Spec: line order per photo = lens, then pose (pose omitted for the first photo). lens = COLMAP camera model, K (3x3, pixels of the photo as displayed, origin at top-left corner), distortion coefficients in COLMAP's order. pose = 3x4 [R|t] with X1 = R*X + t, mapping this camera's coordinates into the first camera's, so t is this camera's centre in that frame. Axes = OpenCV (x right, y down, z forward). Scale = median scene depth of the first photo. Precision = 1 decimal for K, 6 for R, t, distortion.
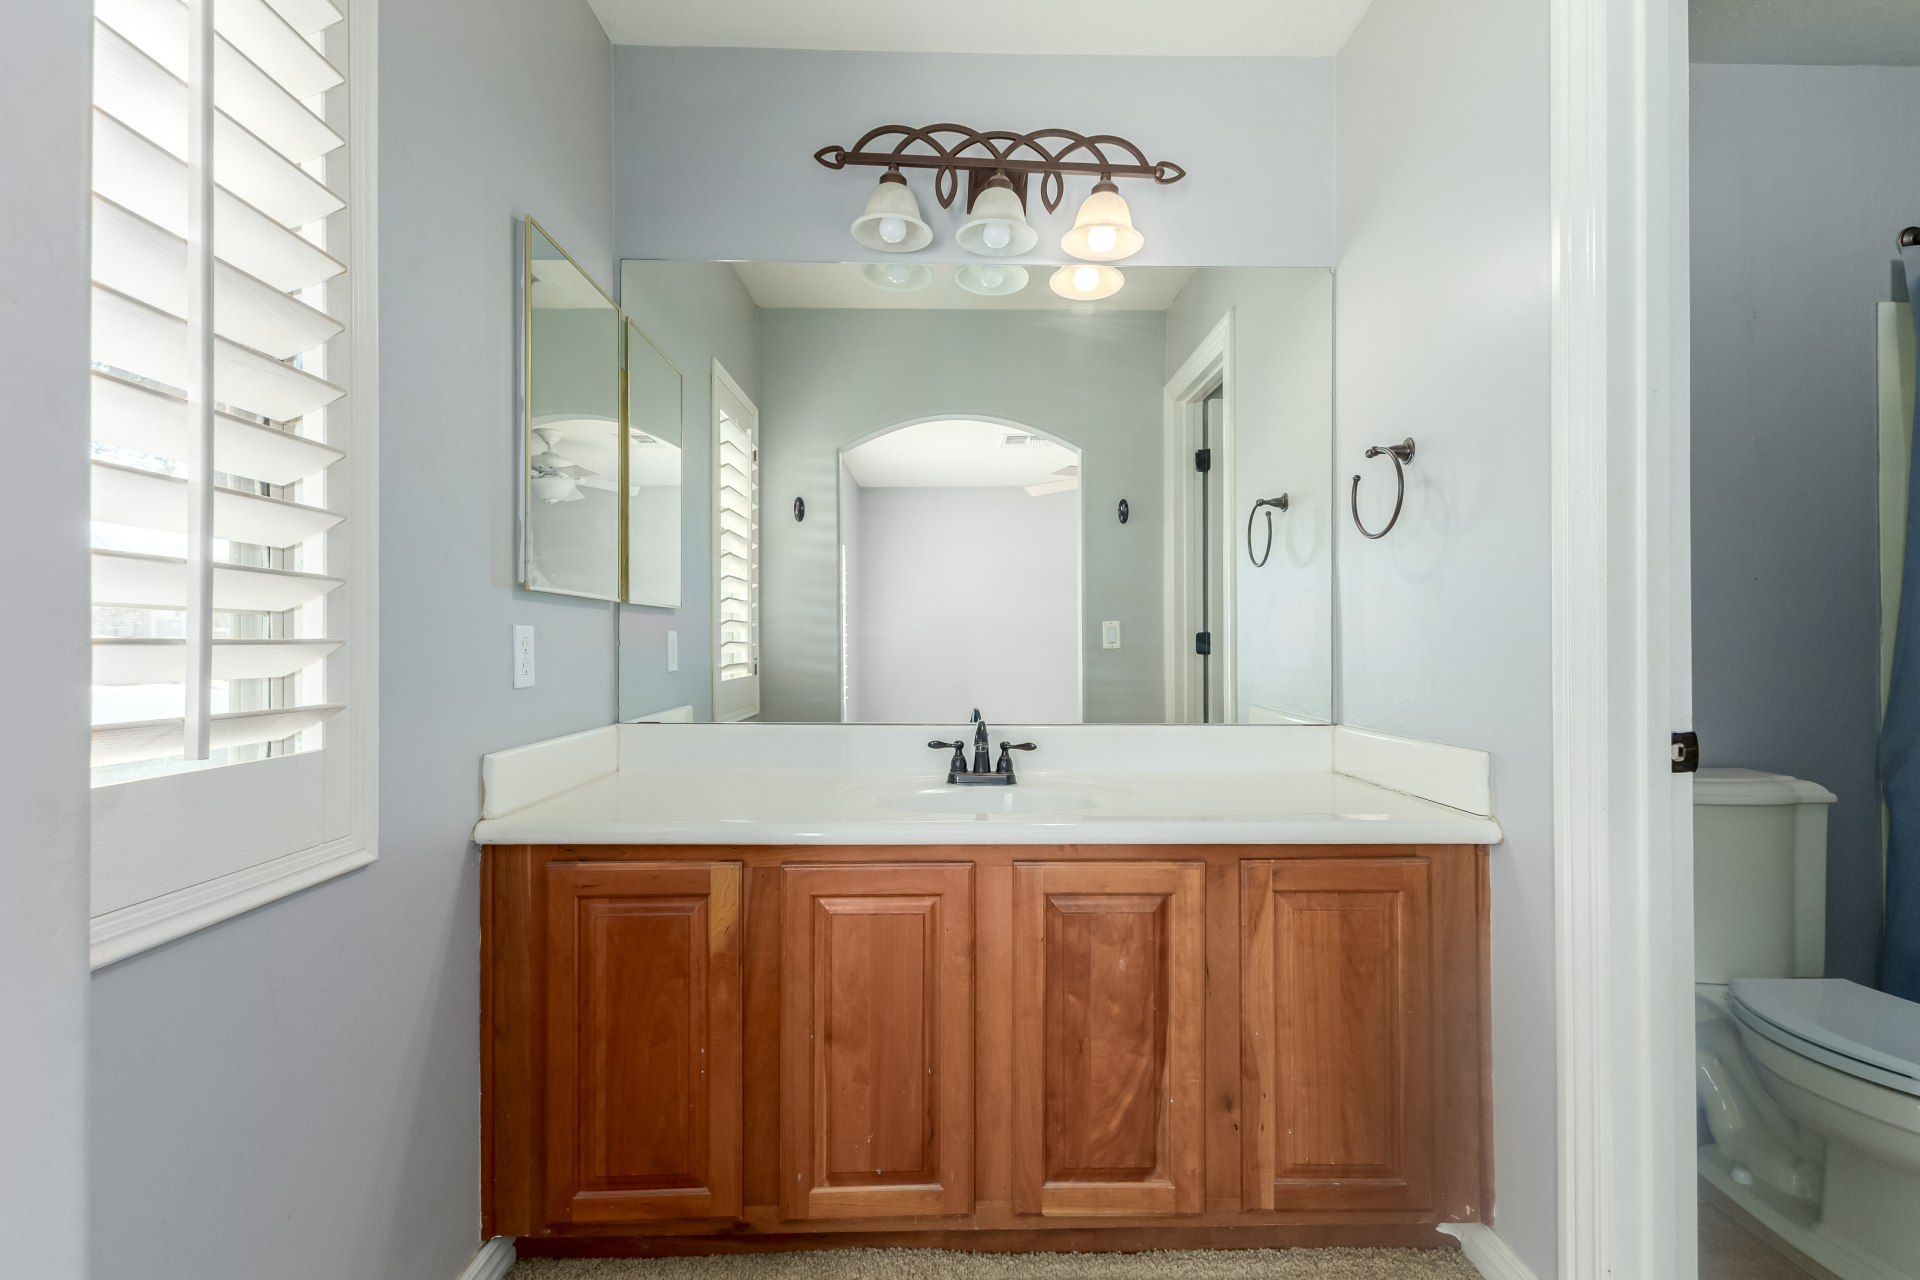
lens RADIAL K [[837.8, 0, 957.8], [0, 837.8, 639.5], [0, 0, 1]] dist [0.004339, -0.001135]
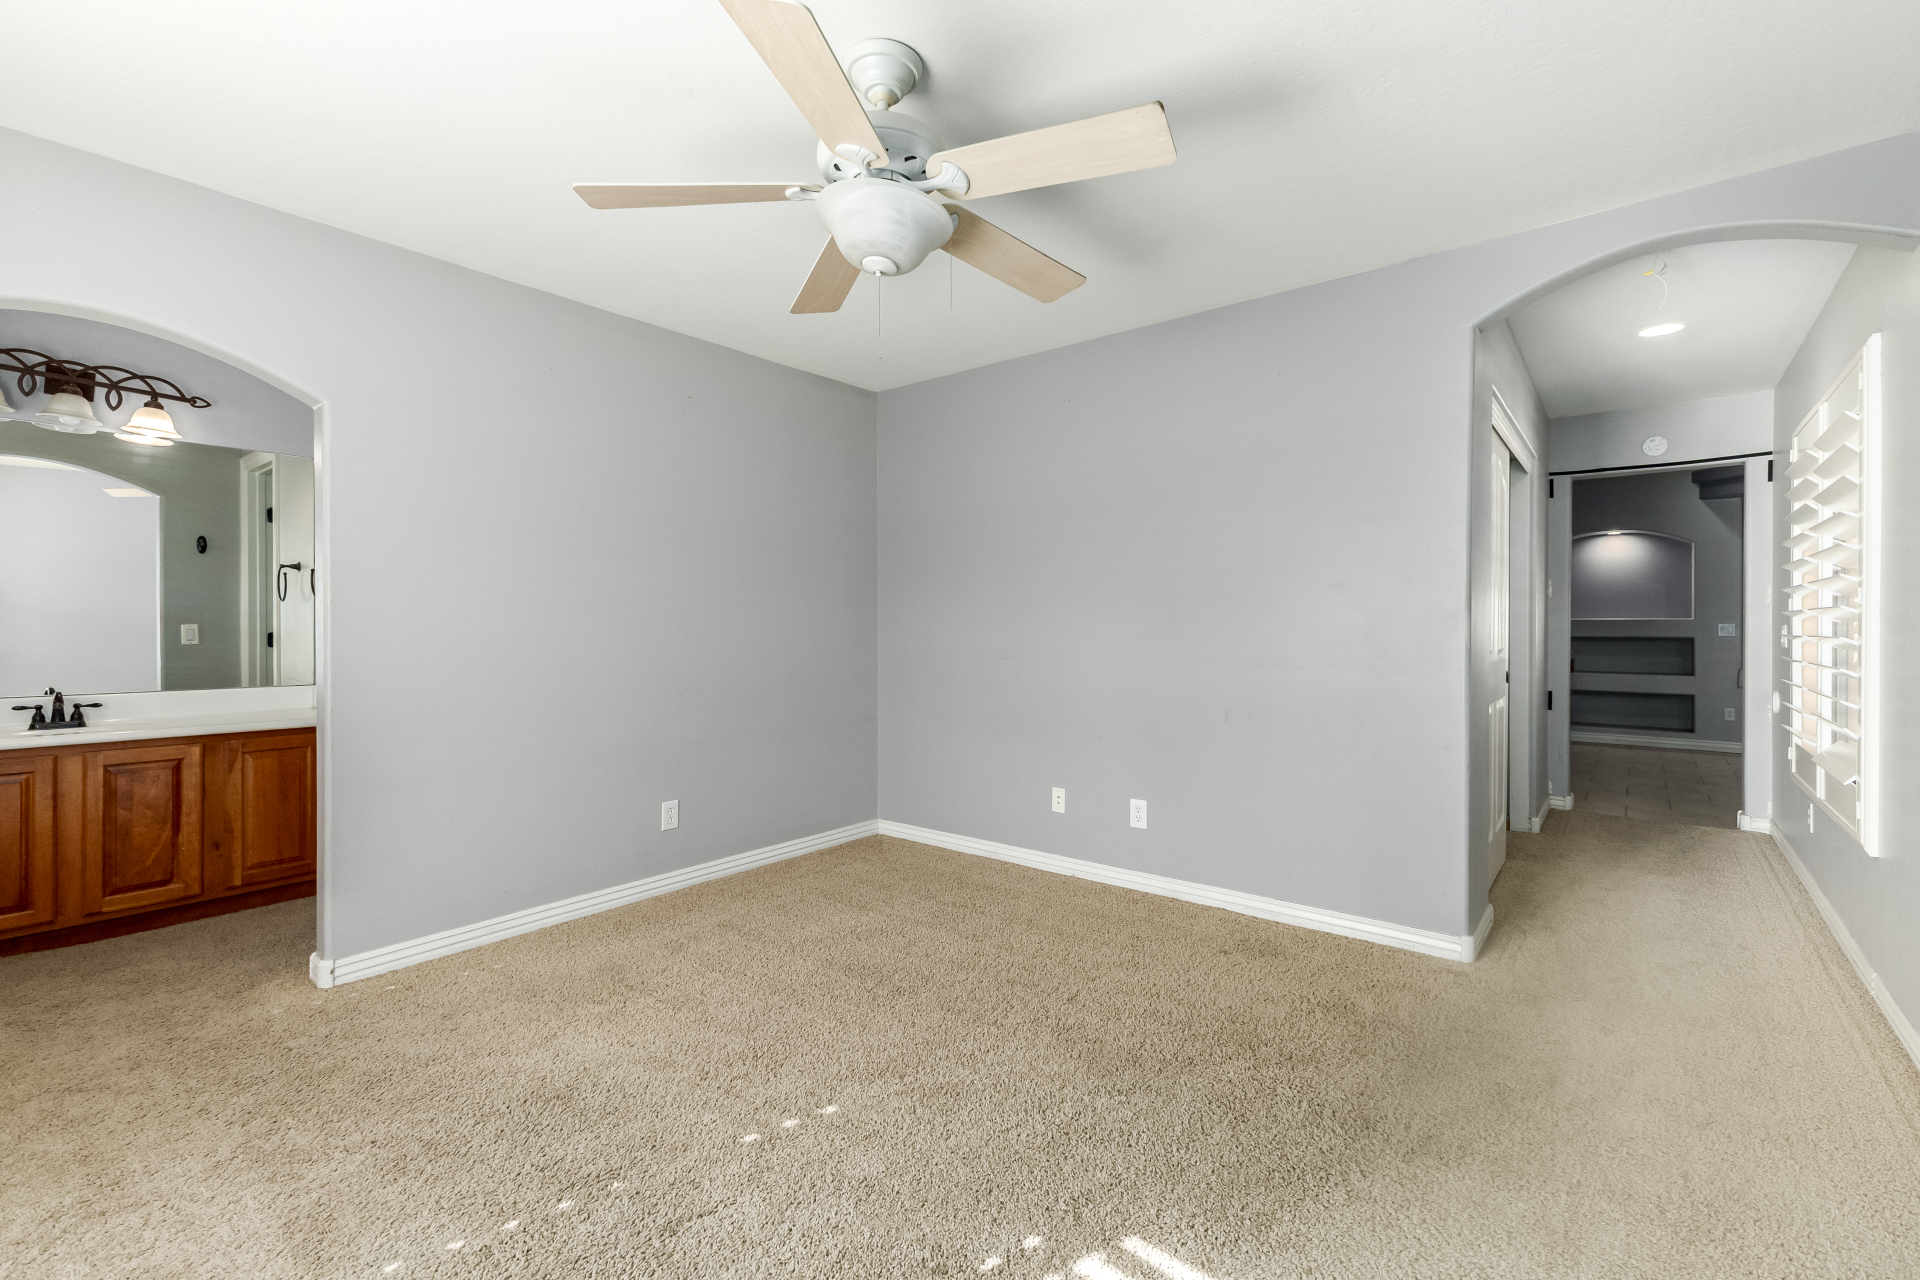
lens RADIAL K [[837.8, 0, 961.5], [0, 837.8, 626.8], [0, 0, 1]] dist [0.004339, -0.001135]
pose [[0.646618, -0.001774, 0.762812, -0.119406], [-0.004293, 0.999973, 0.005965, -0.078568], [-0.762802, -0.007132, 0.646593, -2.083442]]
